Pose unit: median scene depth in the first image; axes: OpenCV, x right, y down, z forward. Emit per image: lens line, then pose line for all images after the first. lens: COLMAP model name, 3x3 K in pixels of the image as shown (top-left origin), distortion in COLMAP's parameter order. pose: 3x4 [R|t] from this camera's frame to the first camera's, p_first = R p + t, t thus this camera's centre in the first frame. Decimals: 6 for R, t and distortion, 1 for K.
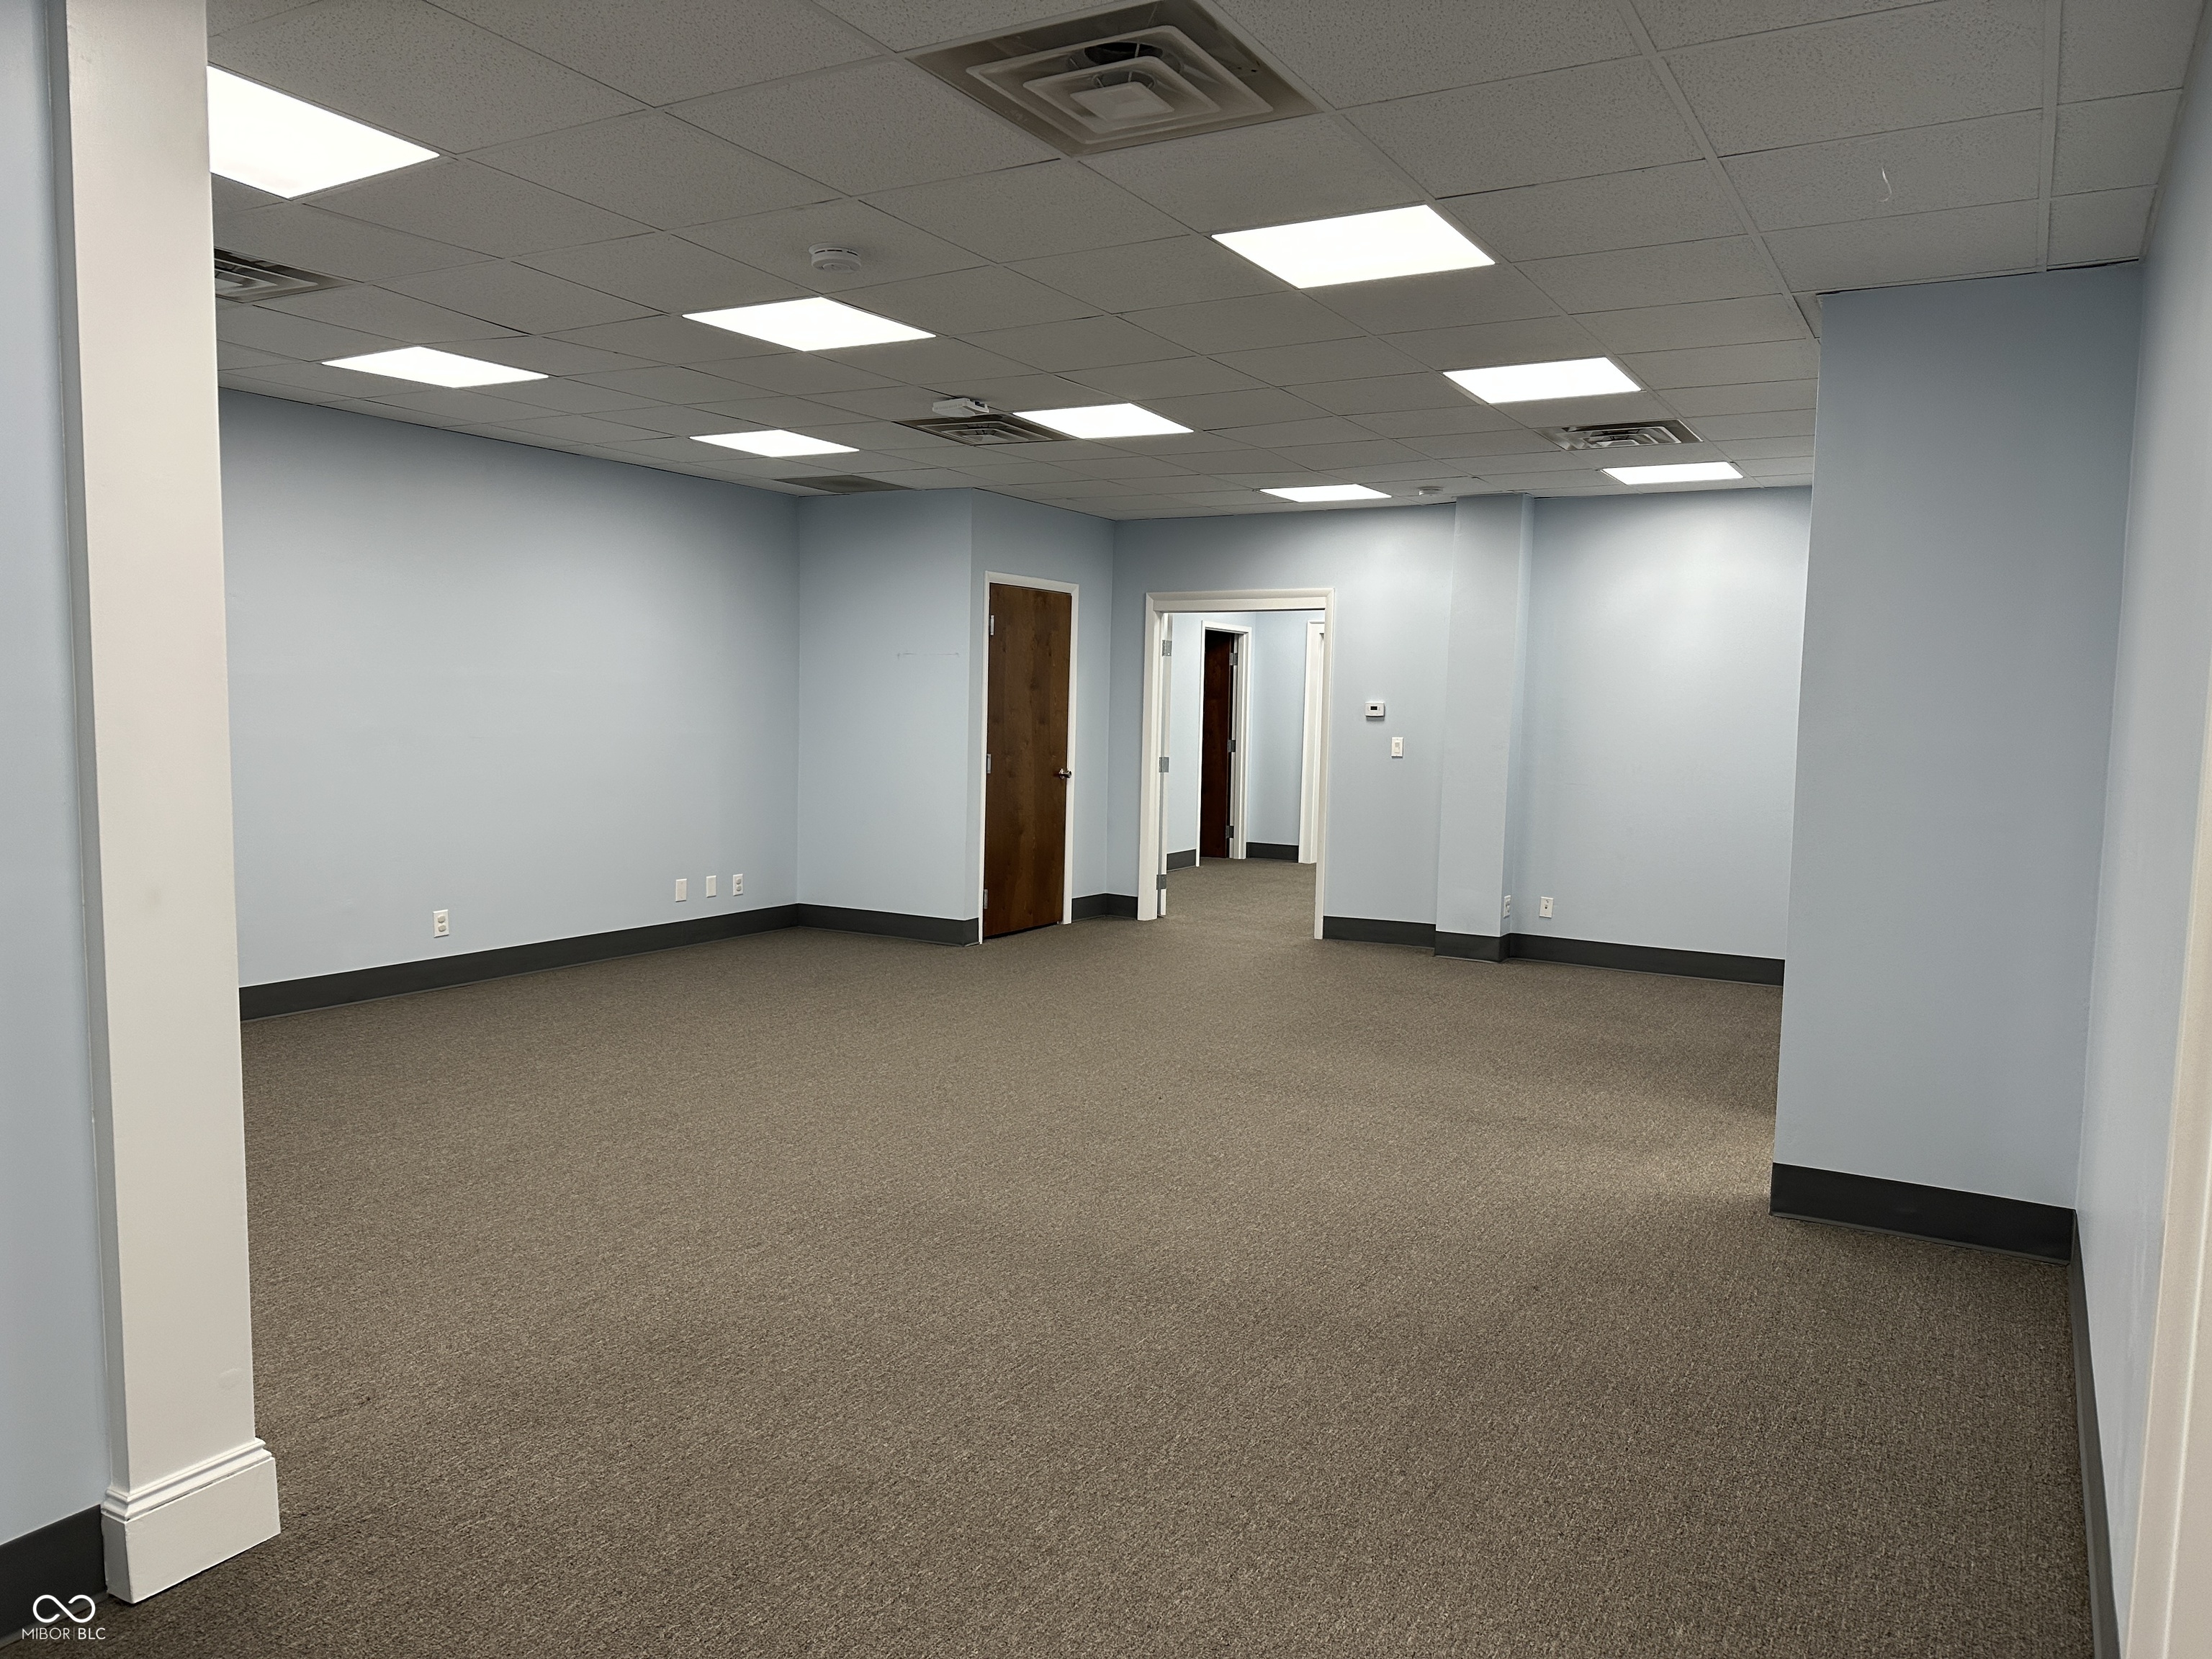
lens RADIAL K [[1545.4, 0, 1091.5], [0, 1545.4, 846.8], [0, 0, 1]] dist [0.079926, -0.102034]
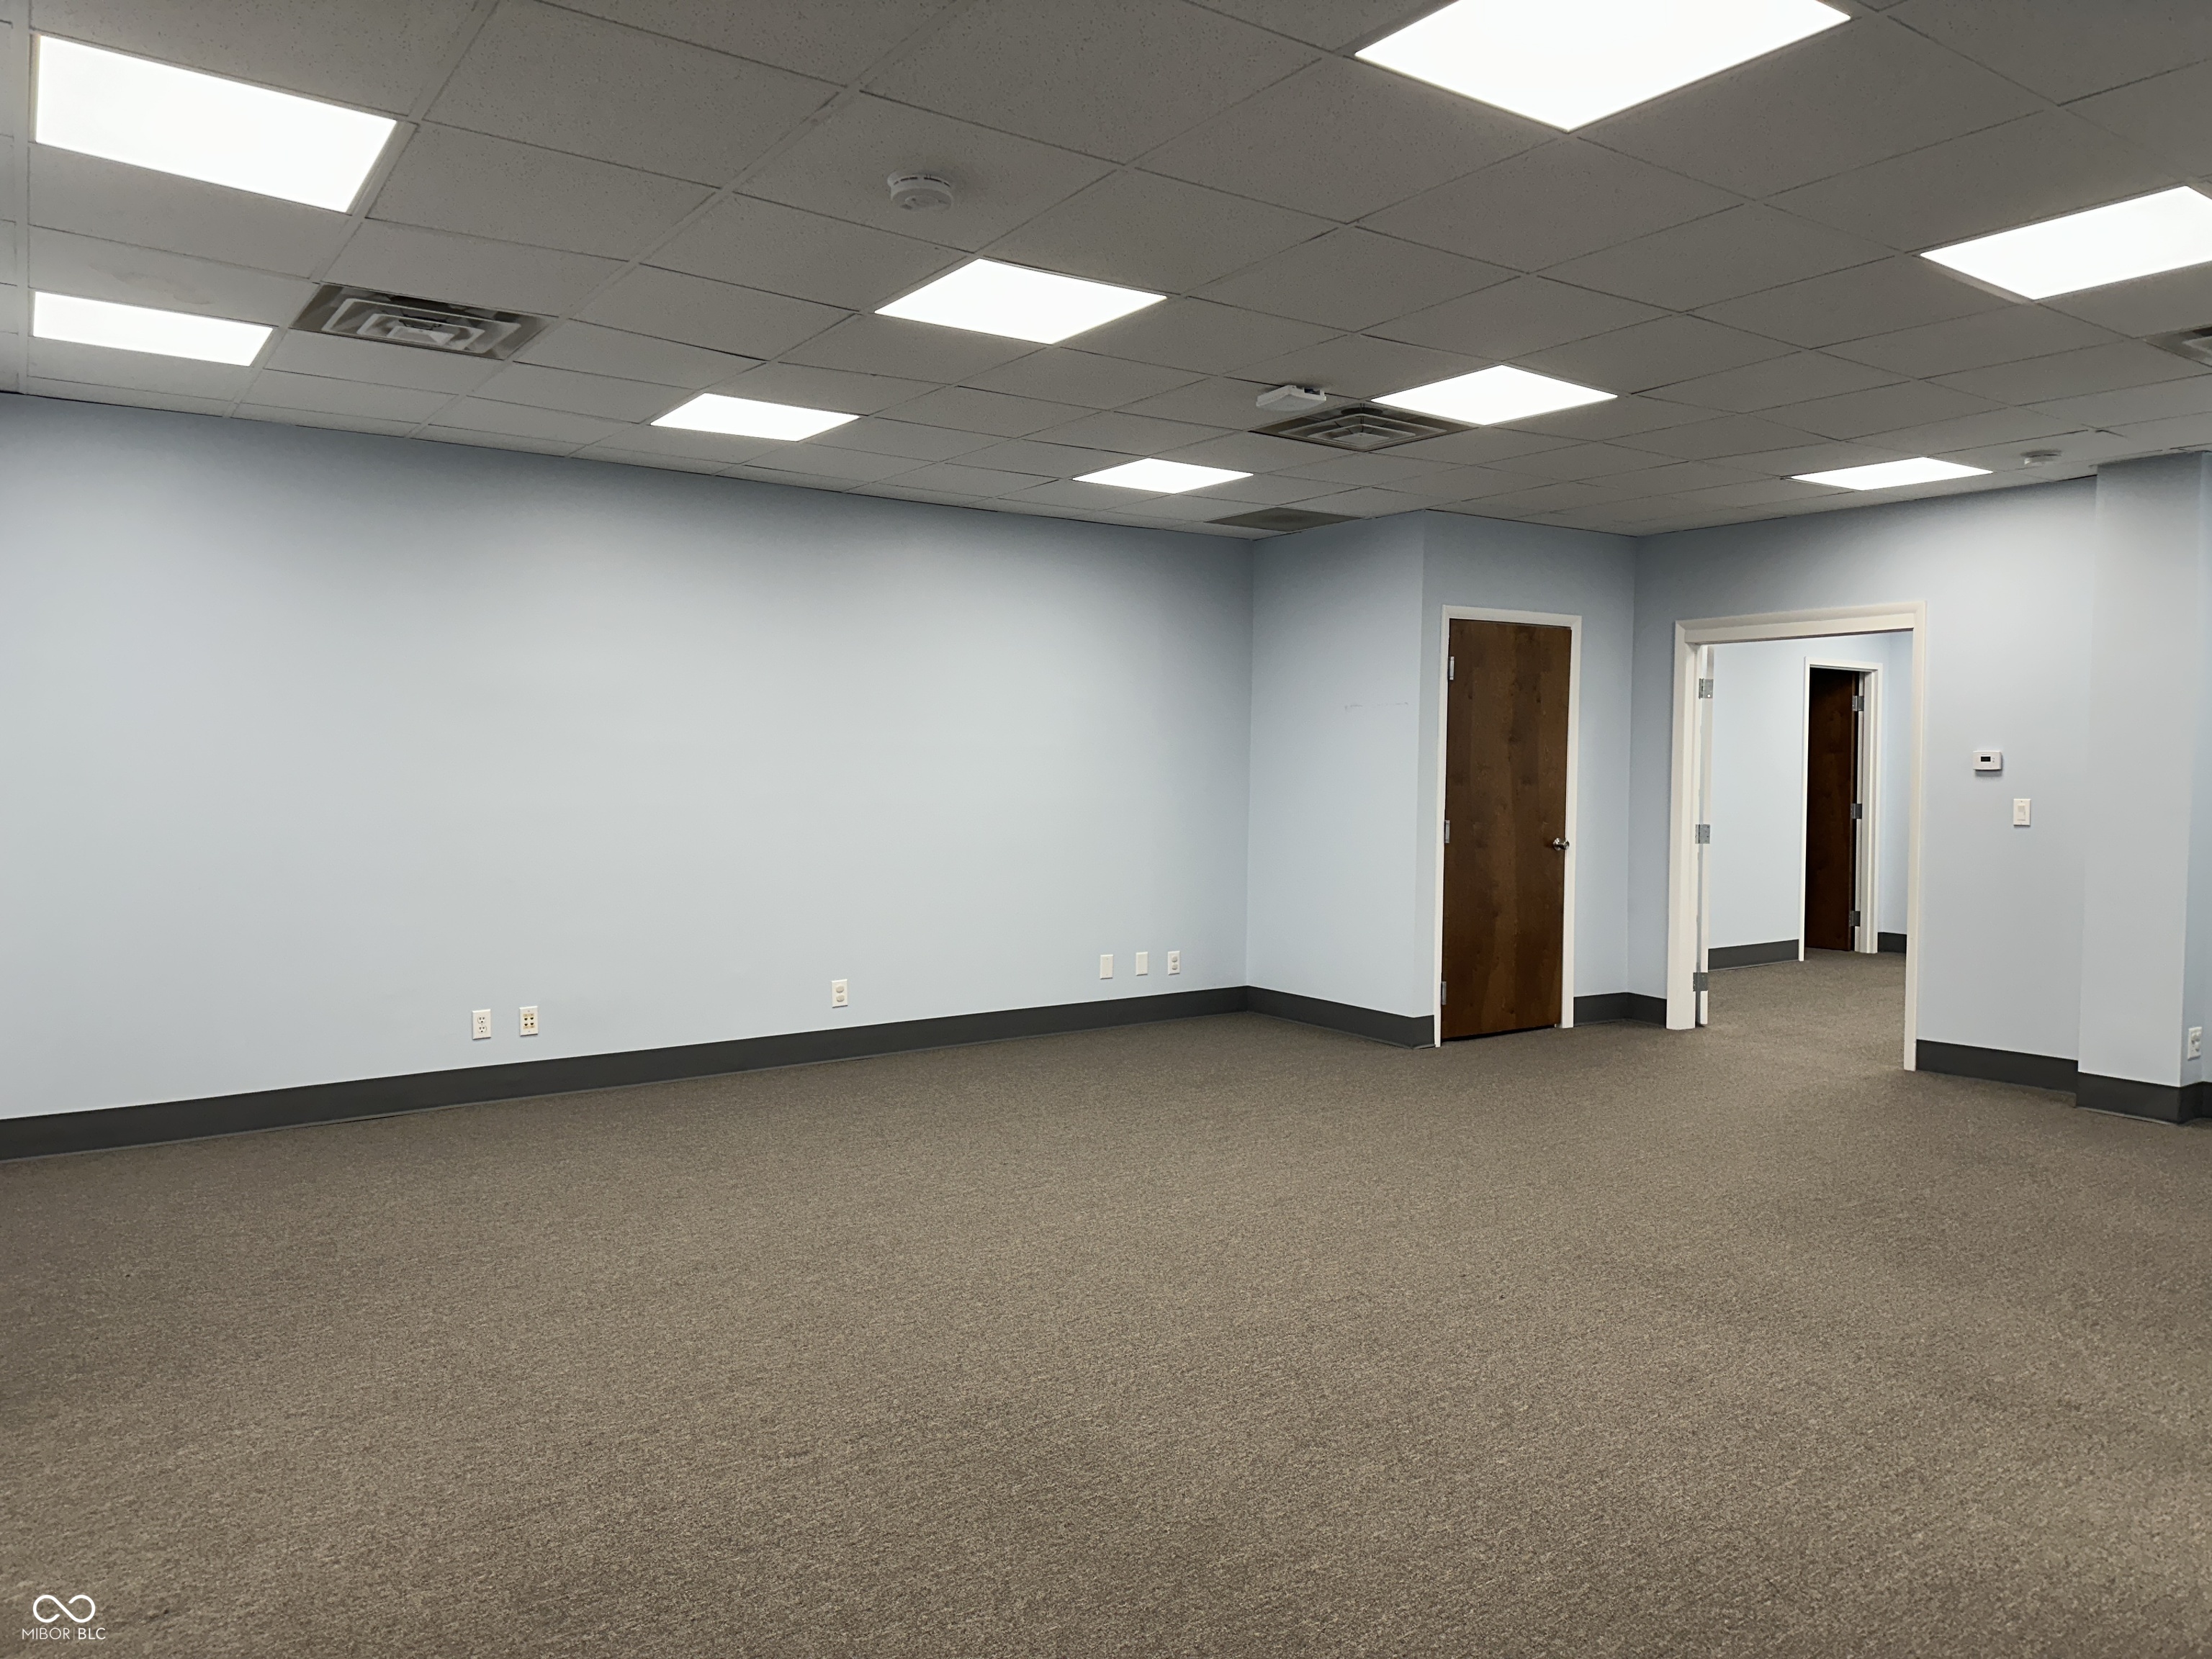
lens RADIAL K [[1545.4, 0, 1085.4], [0, 1545.4, 808.2], [0, 0, 1]] dist [0.079926, -0.102034]
pose [[0.906935, -0.002015, -0.421266, 0.107195], [-0.026969, 0.997660, -0.062833, -0.007801], [0.420407, 0.068346, 0.904758, 0.148853]]
